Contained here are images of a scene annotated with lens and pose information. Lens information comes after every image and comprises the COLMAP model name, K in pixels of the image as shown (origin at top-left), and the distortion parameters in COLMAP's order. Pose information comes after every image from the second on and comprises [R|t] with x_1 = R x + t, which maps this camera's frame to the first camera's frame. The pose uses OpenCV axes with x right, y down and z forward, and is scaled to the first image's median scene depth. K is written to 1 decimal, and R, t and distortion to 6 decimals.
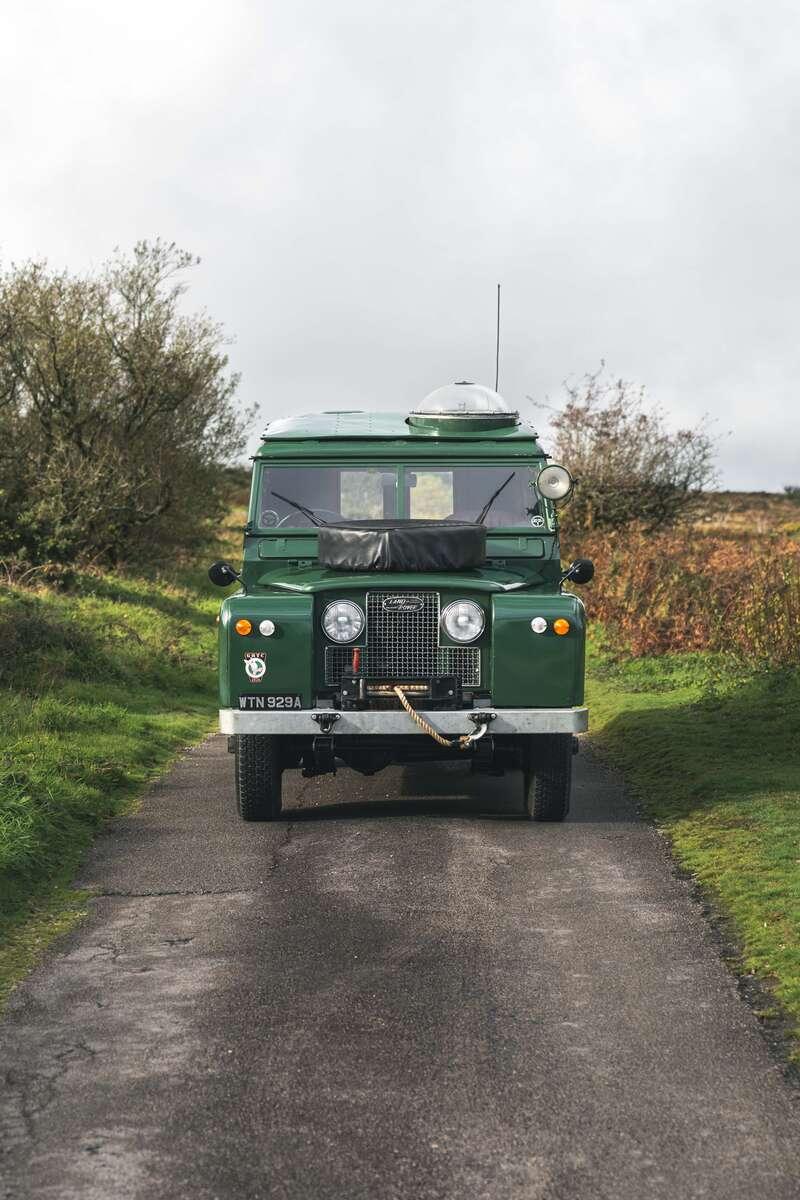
lens RADIAL K [[3037.6, 0, 400.0], [0, 3037.6, 600.0], [0, 0, 1]] dist [0.009212, -0.041933]
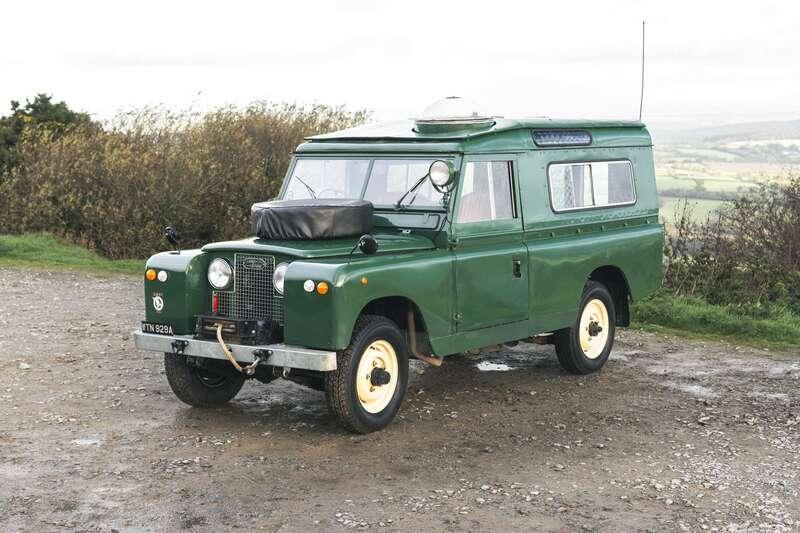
lens RADIAL K [[1385.1, 0, 400.0], [0, 1385.1, 266.5], [0, 0, 1]] dist [0.026352, 0.117181]
pose [[0.798767, 0.052898, -0.599310, 0.435907], [-0.020667, 0.997952, 0.060539, -0.037146], [0.601285, -0.035971, 0.798225, 0.545813]]
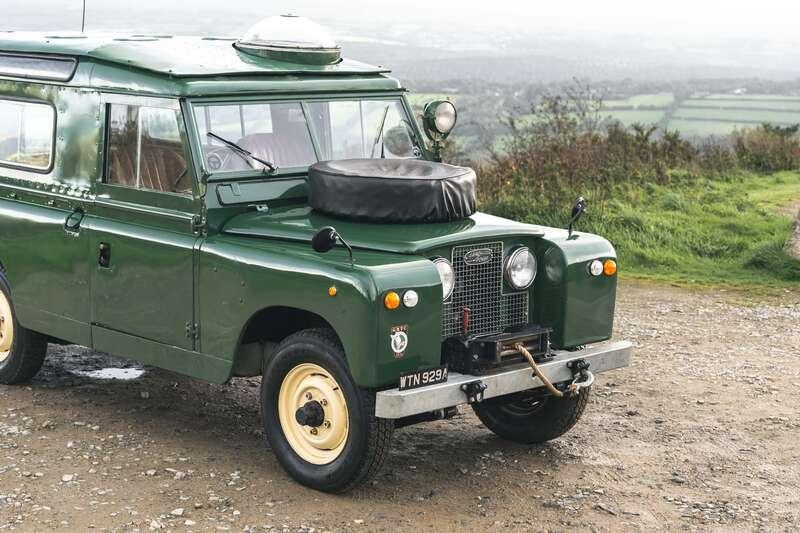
lens RADIAL K [[1565.6, 0, 400.0], [0, 1565.6, 266.5], [0, 0, 1]] dist [0.001703, -0.010187]
pose [[0.734230, -0.093750, 0.672396, -0.367953], [0.011792, 0.992031, 0.125439, -0.060807], [-0.678798, -0.084172, 0.729485, 0.651844]]
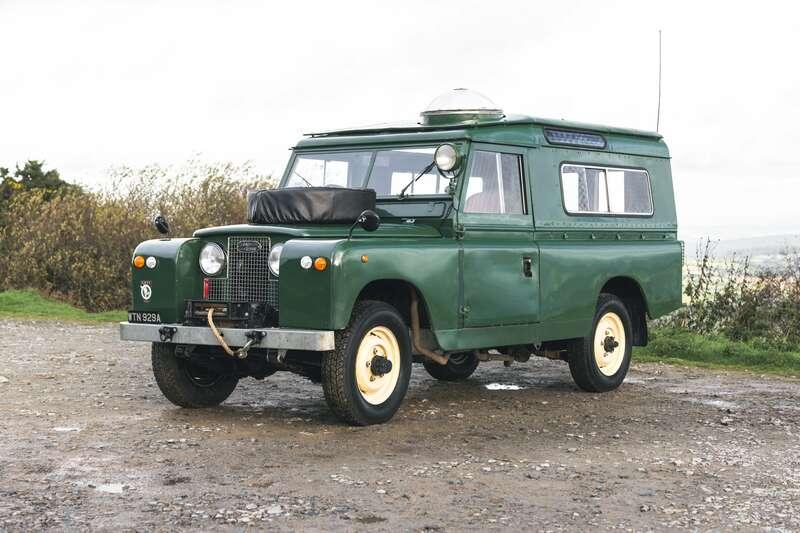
lens RADIAL K [[1459.3, 0, 411.7], [0, 1459.3, 253.0], [0, 0, 1]] dist [0.024318, 0.150438]
pose [[0.800108, 0.005467, -0.599831, 0.437058], [-0.027515, 0.999240, -0.027595, 0.019689], [0.599225, 0.038583, 0.799651, 0.550018]]
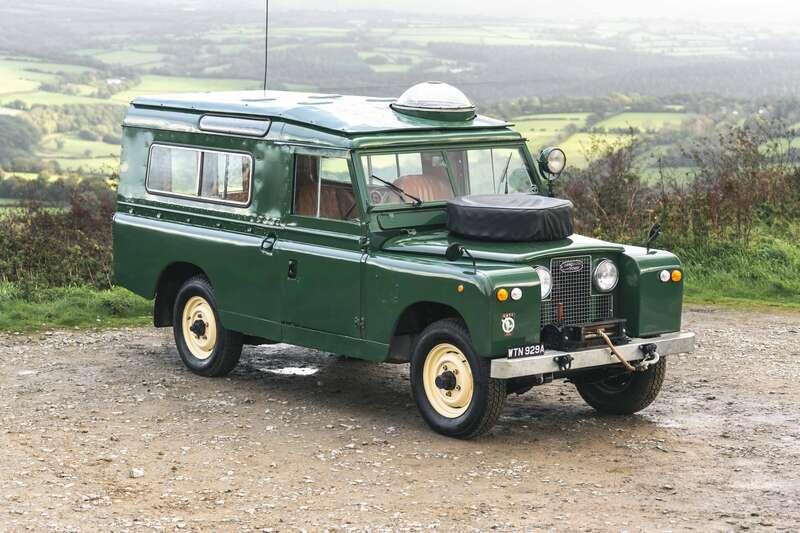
lens RADIAL K [[2025.1, 0, 400.0], [0, 2025.1, 266.5], [0, 0, 1]] dist [0.009212, -0.041933]
pose [[0.799332, -0.072957, 0.596444, -0.598976], [0.024384, 0.995723, 0.089117, -0.080810], [-0.600394, -0.056690, 0.797692, 0.338957]]
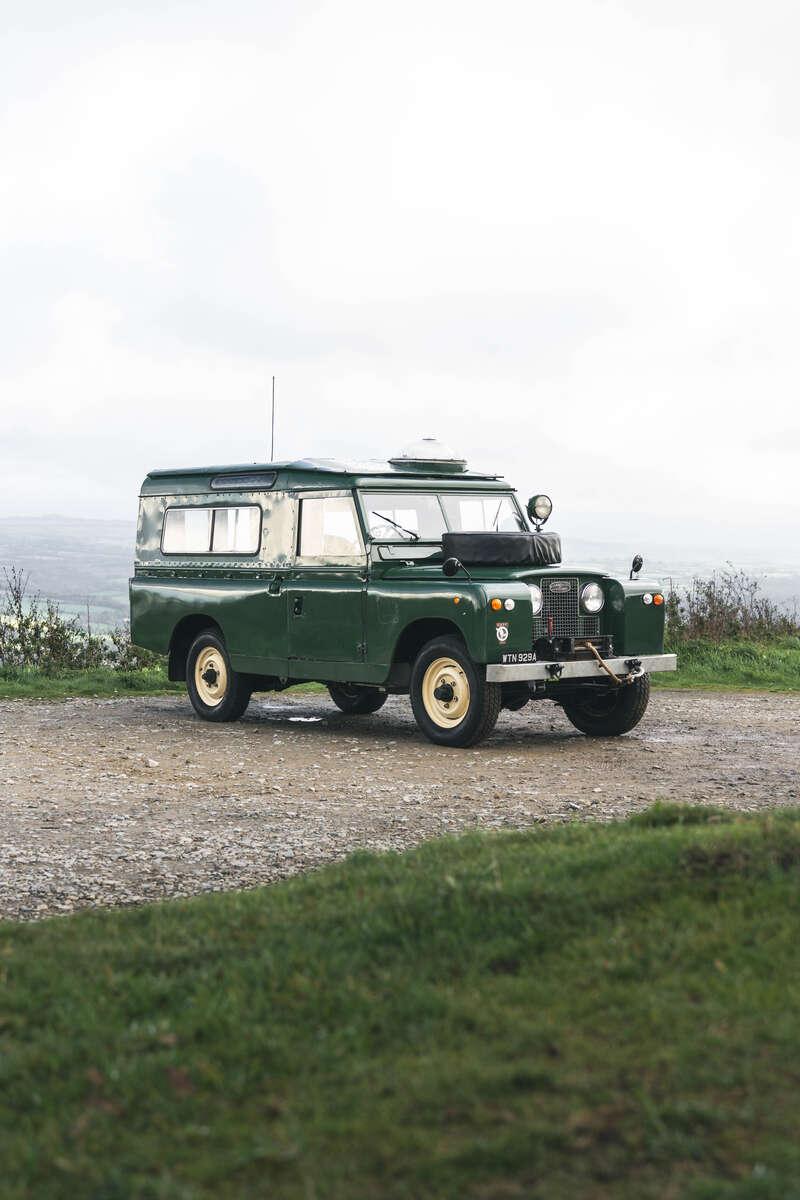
lens RADIAL K [[1848.6, 0, 401.6], [0, 1848.6, 617.5], [0, 0, 1]] dist [0.012531, 0.003703]
pose [[0.795616, -0.026128, 0.605237, -0.591894], [0.033508, 0.999438, -0.000903, 0.014182], [-0.604874, 0.020999, 0.796045, 0.359340]]
